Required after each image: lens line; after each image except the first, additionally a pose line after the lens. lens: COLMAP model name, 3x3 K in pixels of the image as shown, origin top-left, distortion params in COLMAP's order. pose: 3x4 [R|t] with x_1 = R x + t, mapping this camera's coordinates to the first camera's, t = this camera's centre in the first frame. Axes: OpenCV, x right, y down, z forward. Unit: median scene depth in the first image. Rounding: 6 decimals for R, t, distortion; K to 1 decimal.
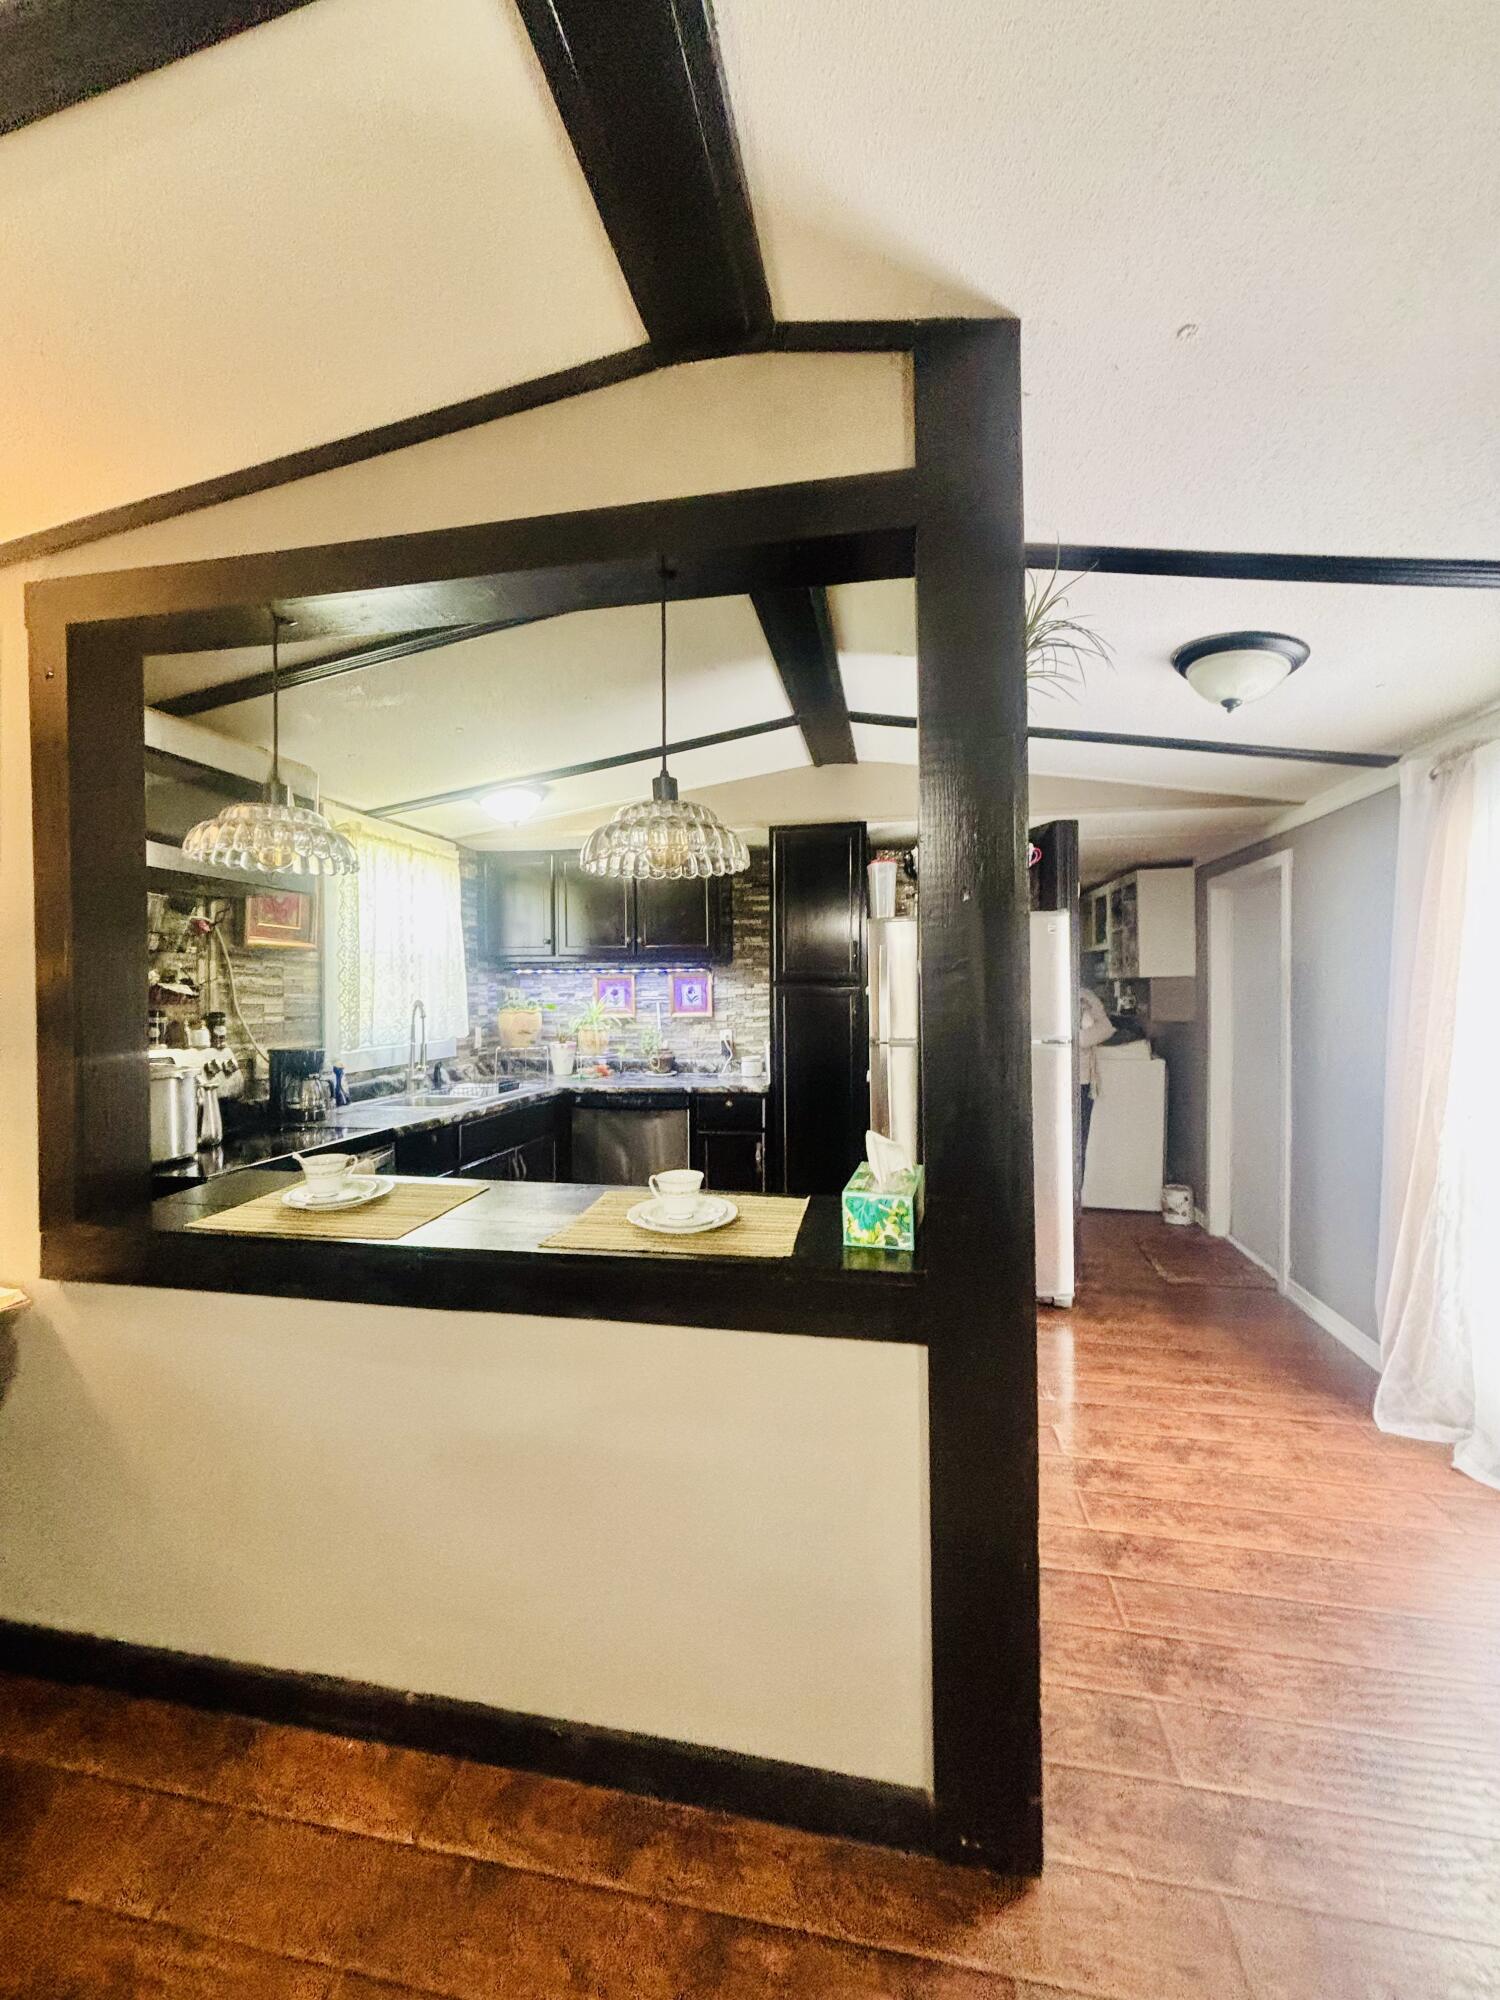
lens RADIAL K [[795.3, 0, 758.1], [0, 795.3, 998.0], [0, 0, 1]] dist [-0.000088, -0.000718]
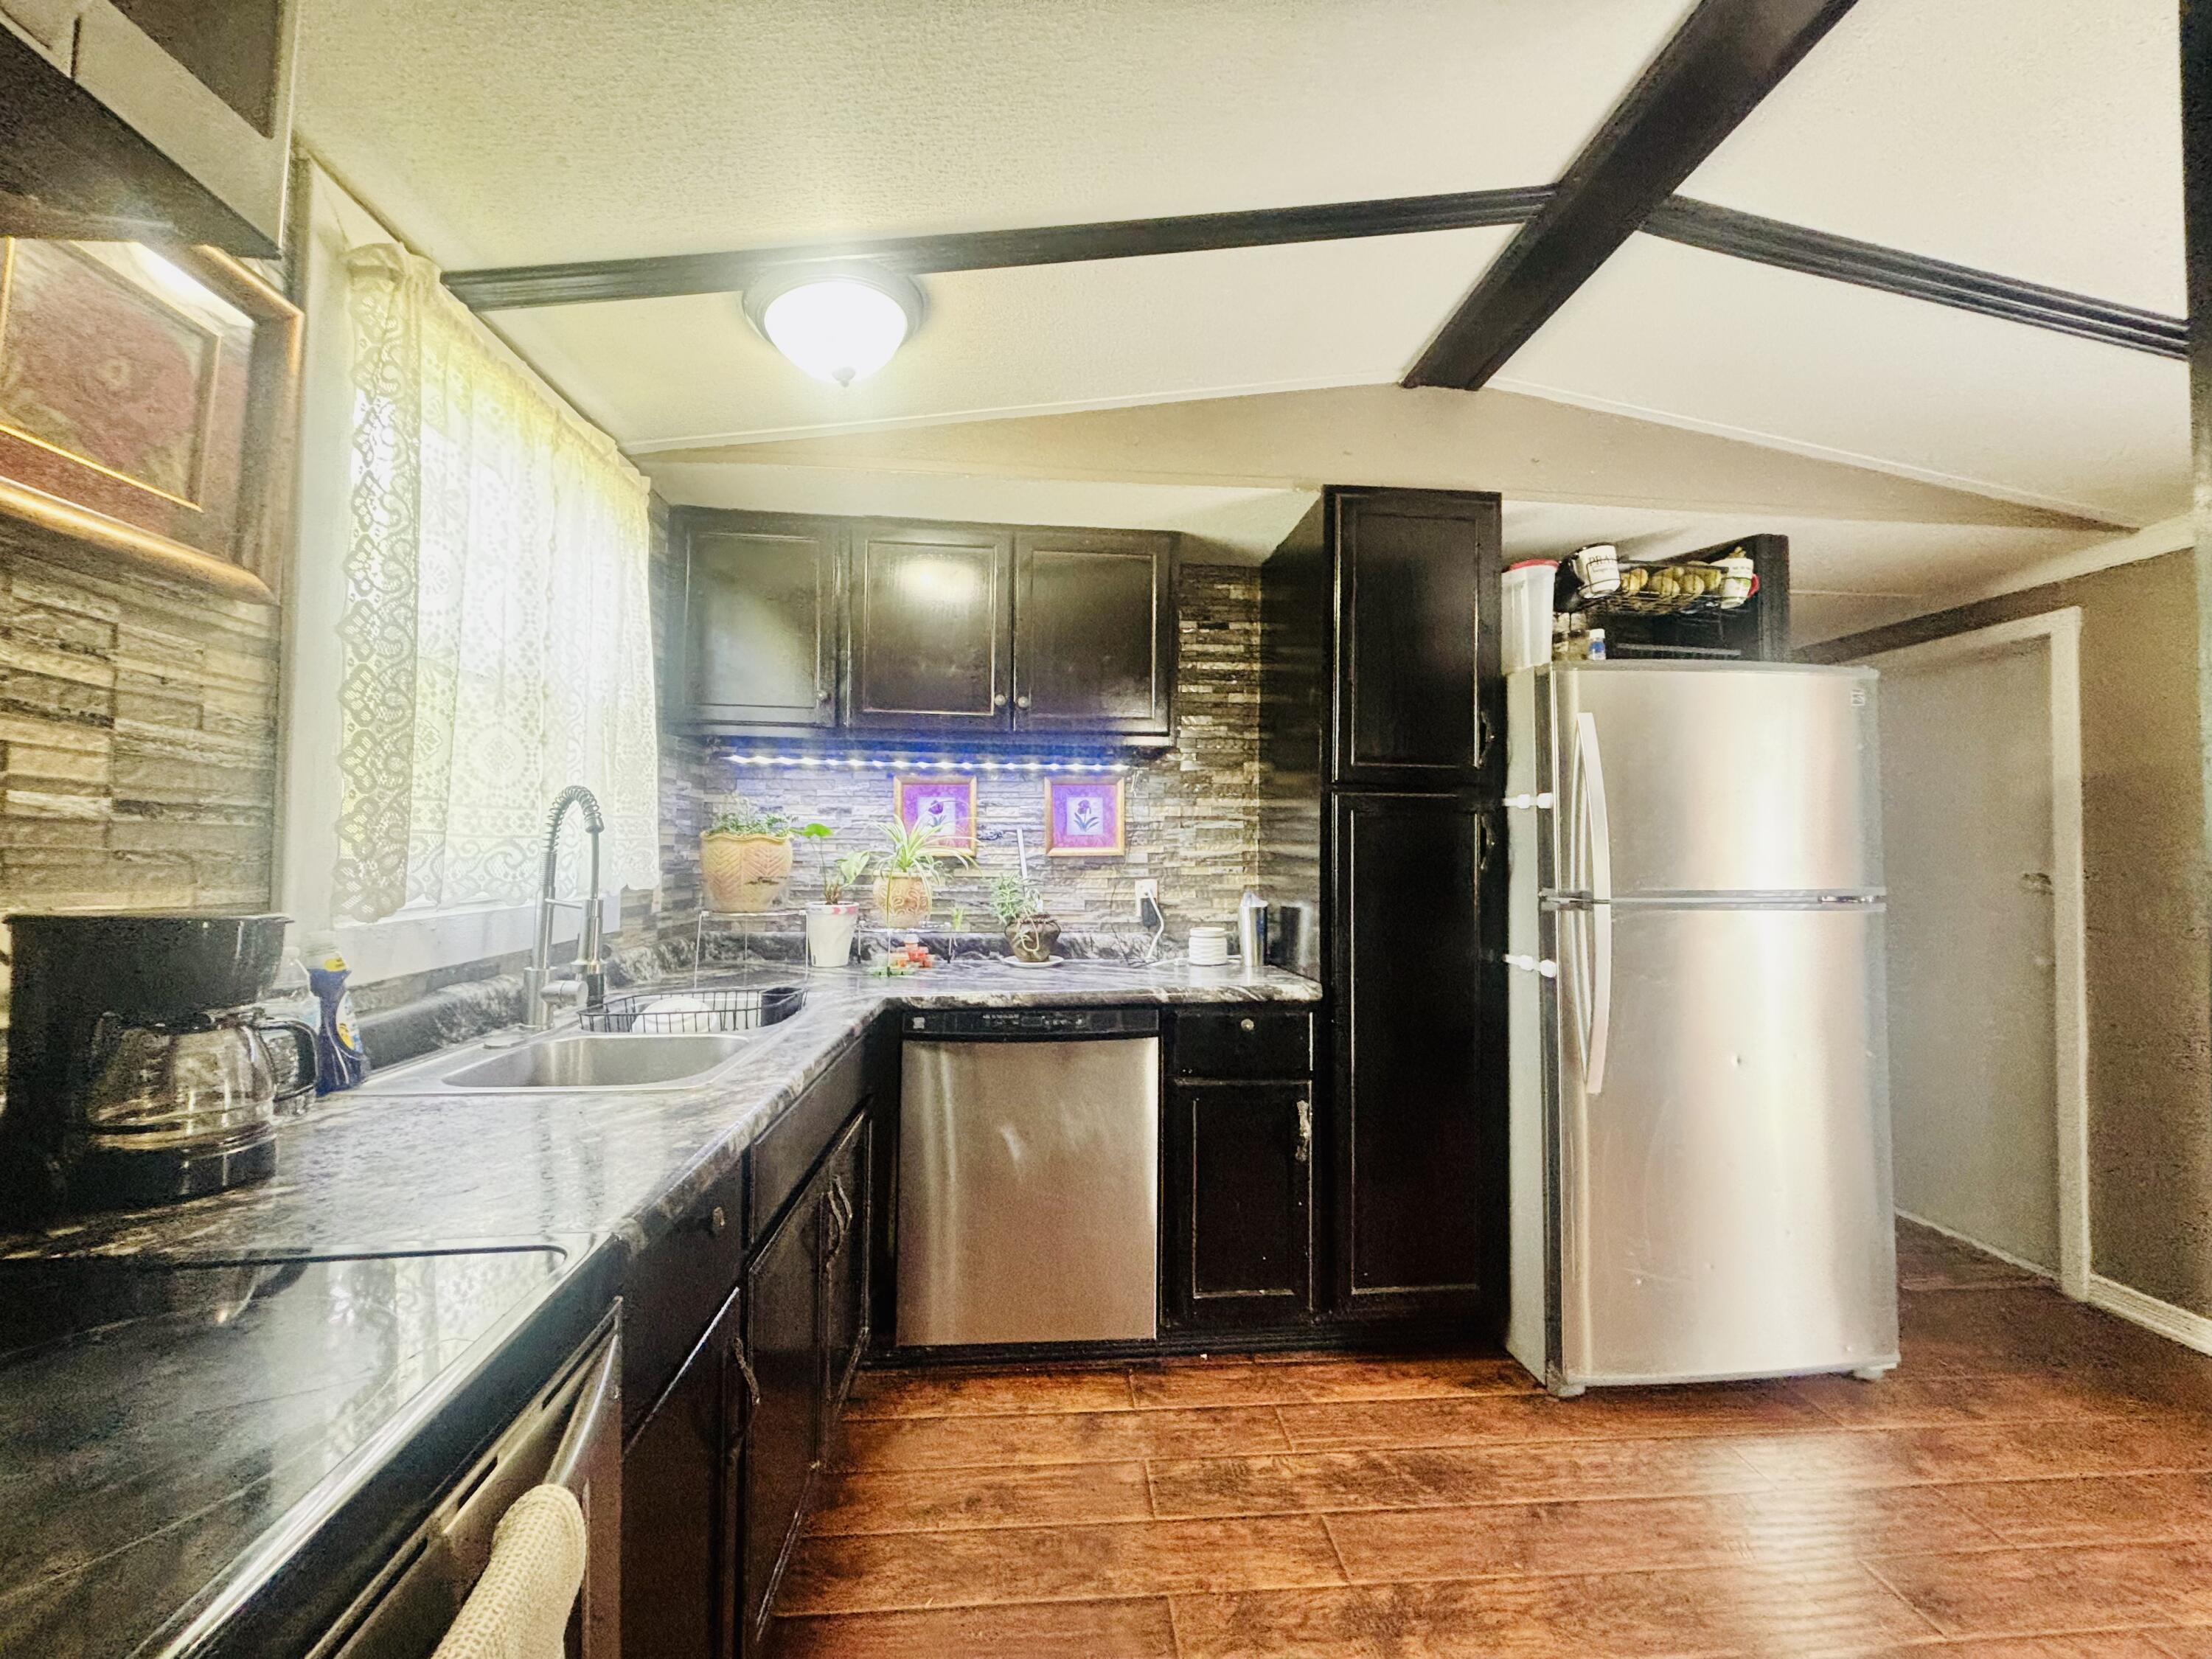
lens RADIAL K [[879.6, 0, 1104.4], [0, 879.6, 832.3], [0, 0, 1]] dist [-0.000088, -0.000718]
pose [[0.965286, 0.023122, 0.260168, -0.275497], [-0.015094, 0.999348, -0.032810, 0.032834], [-0.260757, 0.027744, 0.965006, 0.496037]]
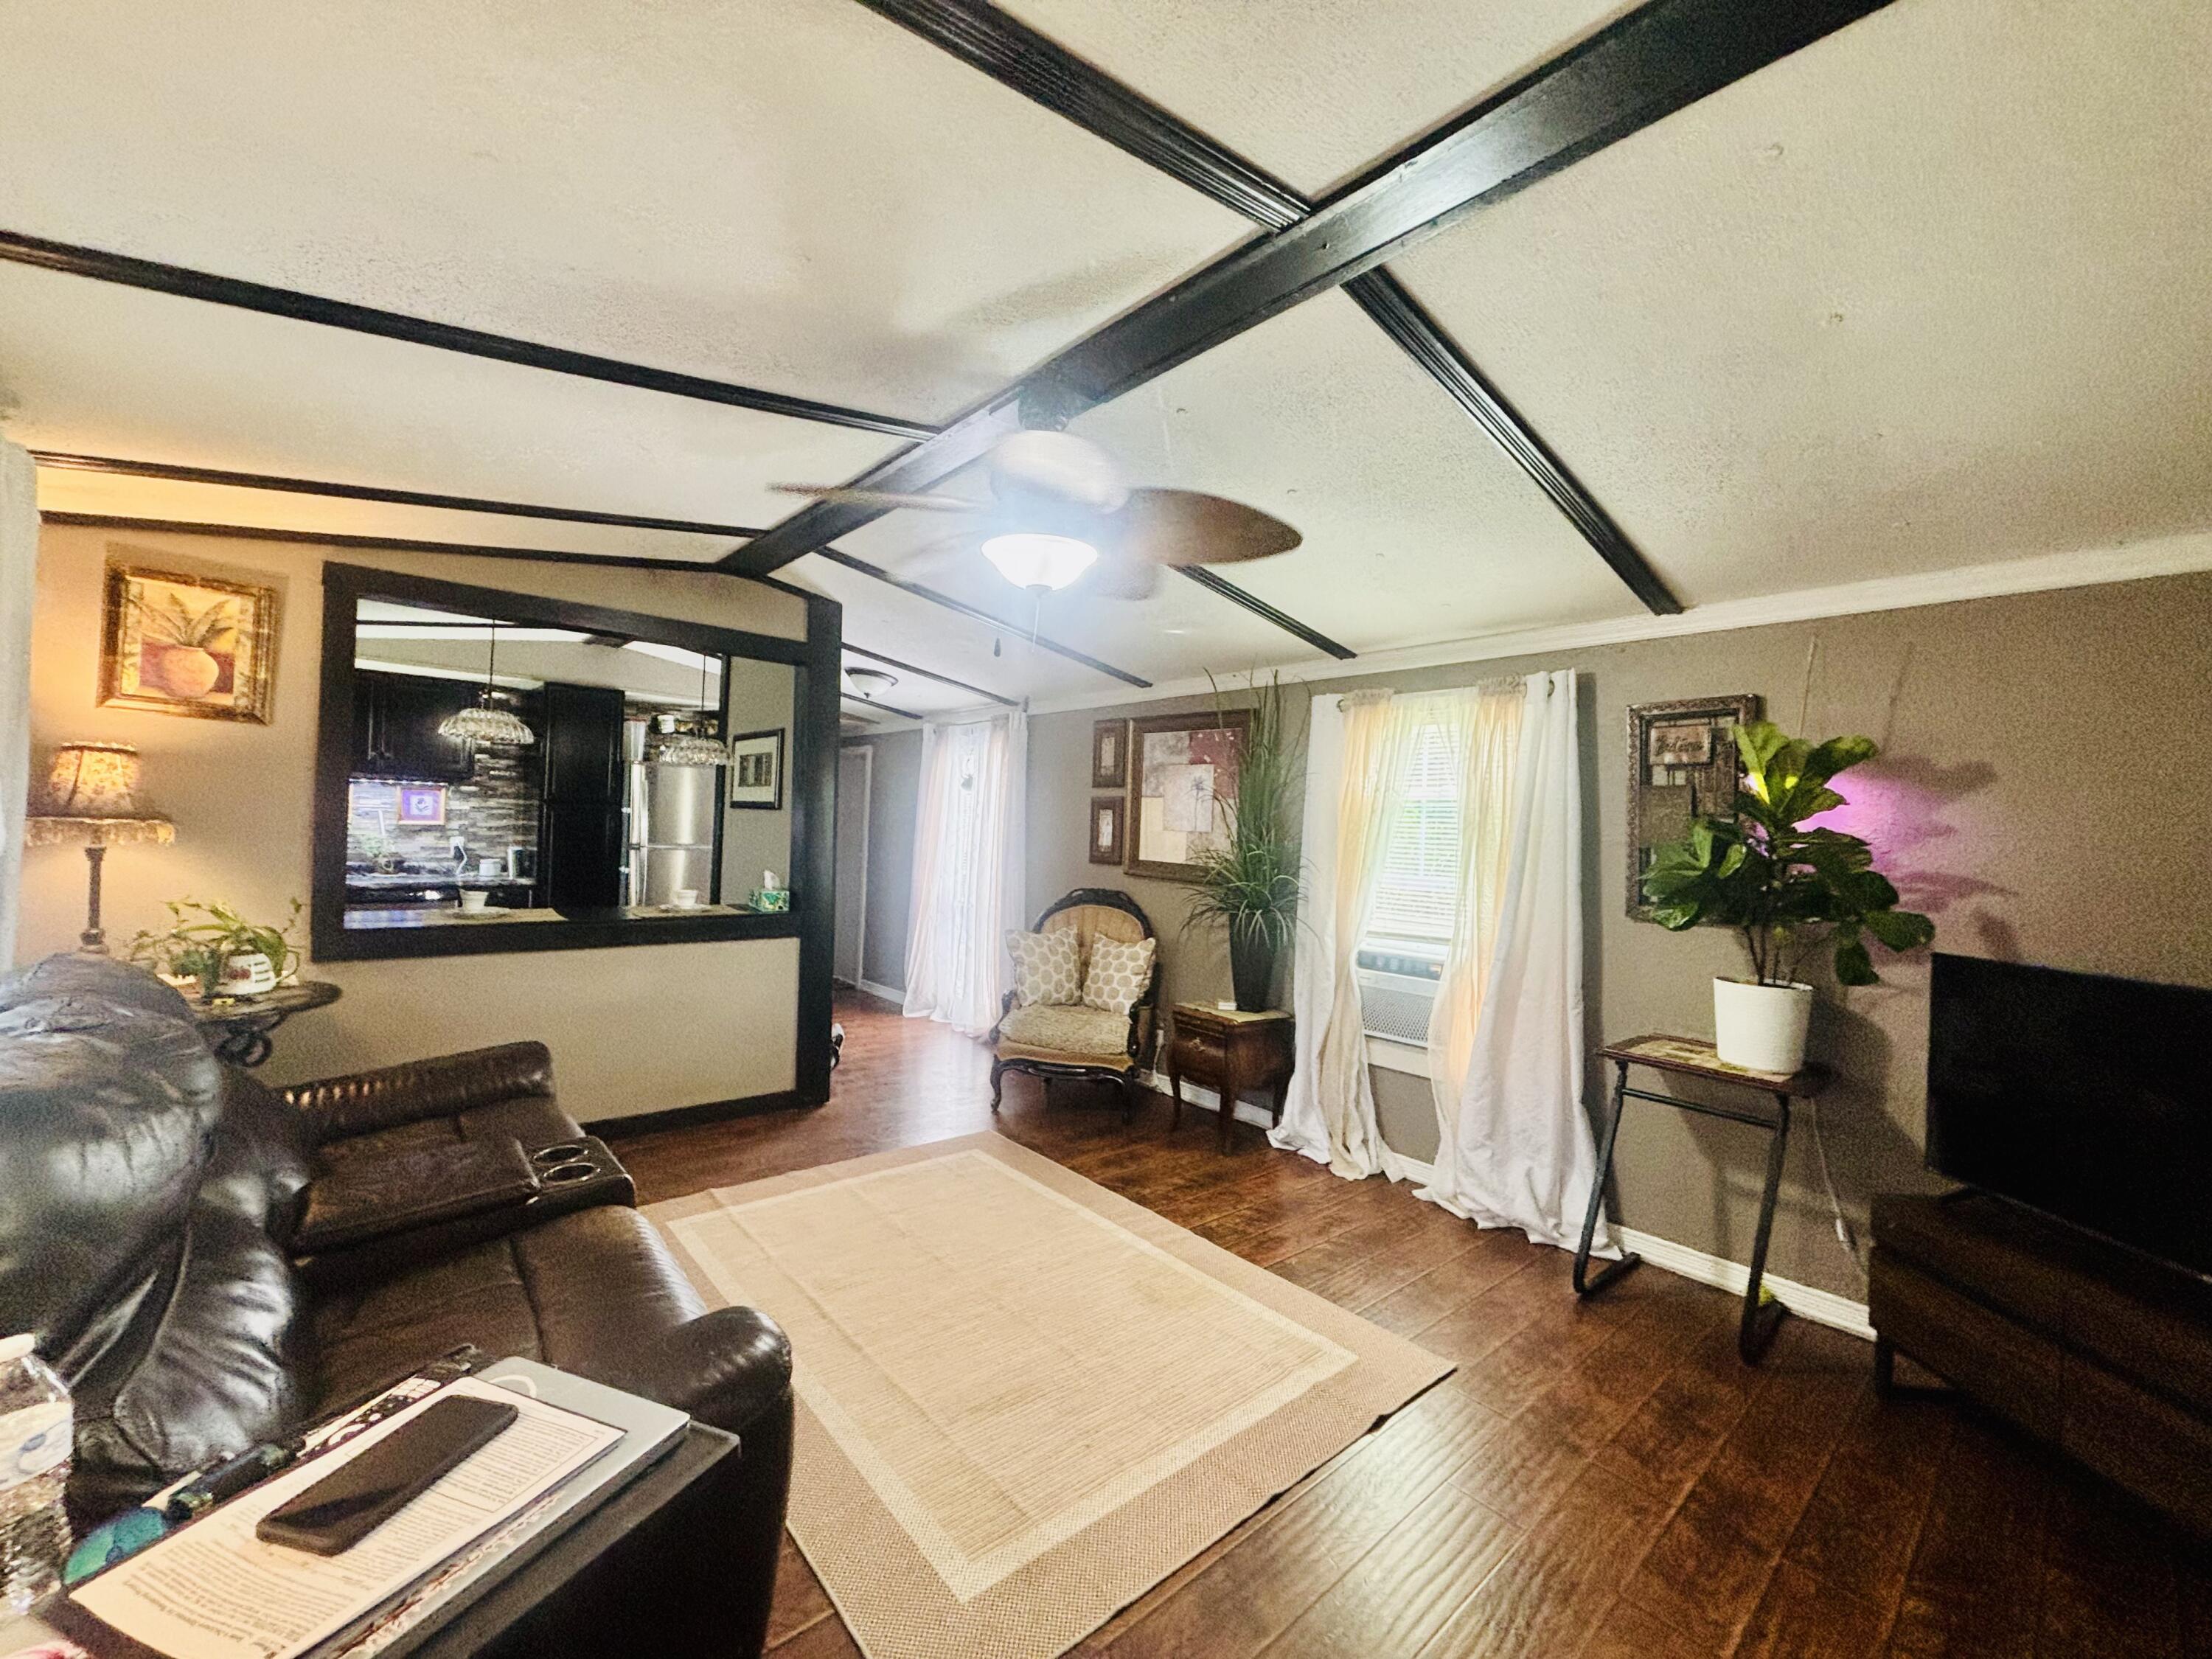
lens RADIAL K [[879.6, 0, 1094.8], [0, 879.6, 819.2], [0, 0, 1]] dist [-0.000088, -0.000718]
pose [[0.619585, 0.039752, 0.783922, -0.566074], [-0.034908, 0.999124, -0.023074, 0.013307], [-0.784153, -0.013069, 0.620430, -0.631485]]
